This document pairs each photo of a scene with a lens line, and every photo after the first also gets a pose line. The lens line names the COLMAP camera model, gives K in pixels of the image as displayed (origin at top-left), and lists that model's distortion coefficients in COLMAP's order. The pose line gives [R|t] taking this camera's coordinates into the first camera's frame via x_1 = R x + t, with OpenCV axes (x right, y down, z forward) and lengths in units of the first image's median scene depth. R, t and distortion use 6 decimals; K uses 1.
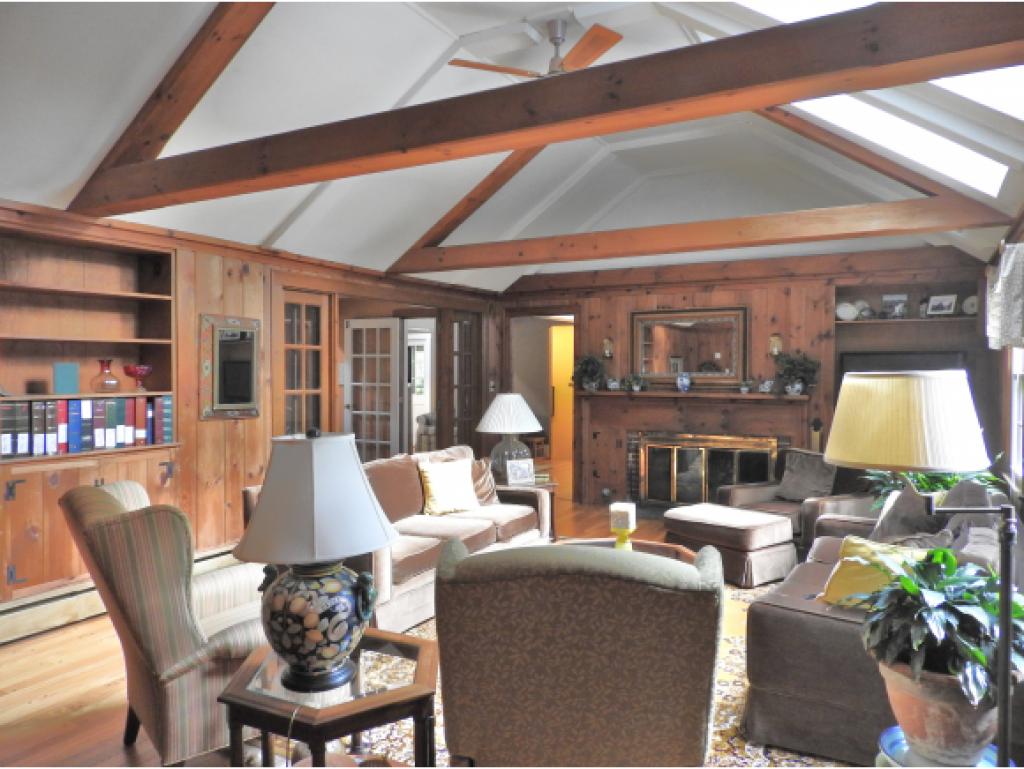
lens RADIAL K [[732.2, 0, 512.0], [0, 732.2, 384.5], [0, 0, 1]] dist [0.006614, -0.002094]
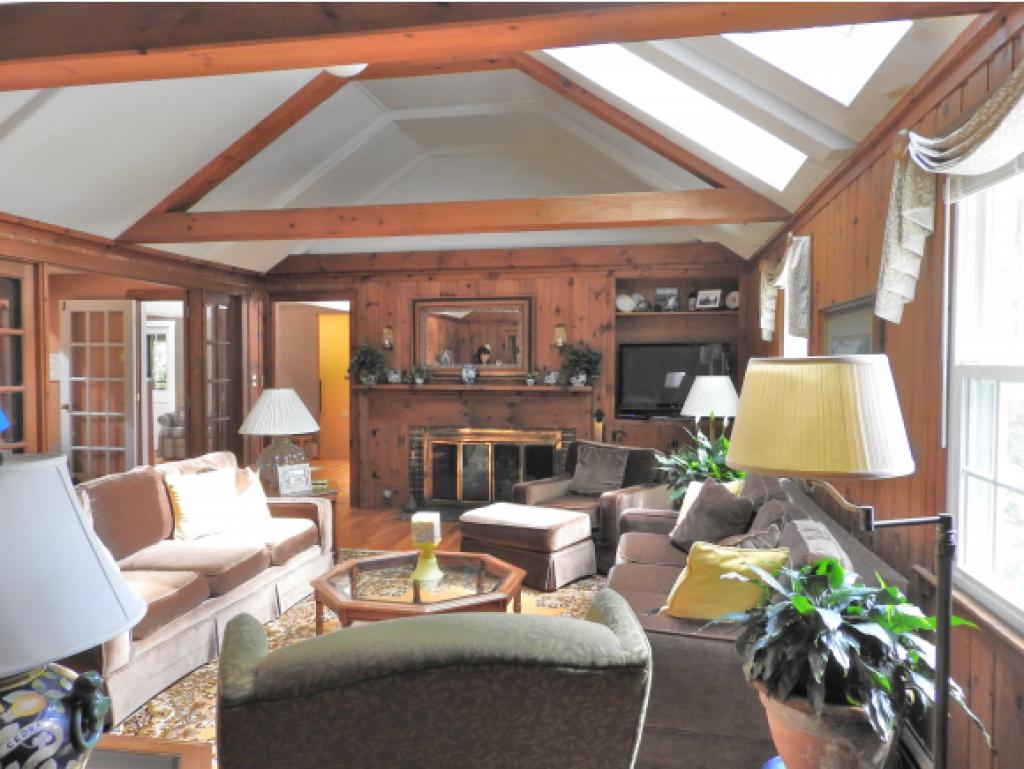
lens RADIAL K [[732.2, 0, 512.0], [0, 732.2, 384.5], [0, 0, 1]] dist [0.006614, -0.002094]
pose [[0.948171, -0.010790, 0.317576, -0.017876], [0.007904, 0.999915, 0.010376, 0.000962], [-0.317661, -0.007329, 0.948176, 0.098763]]
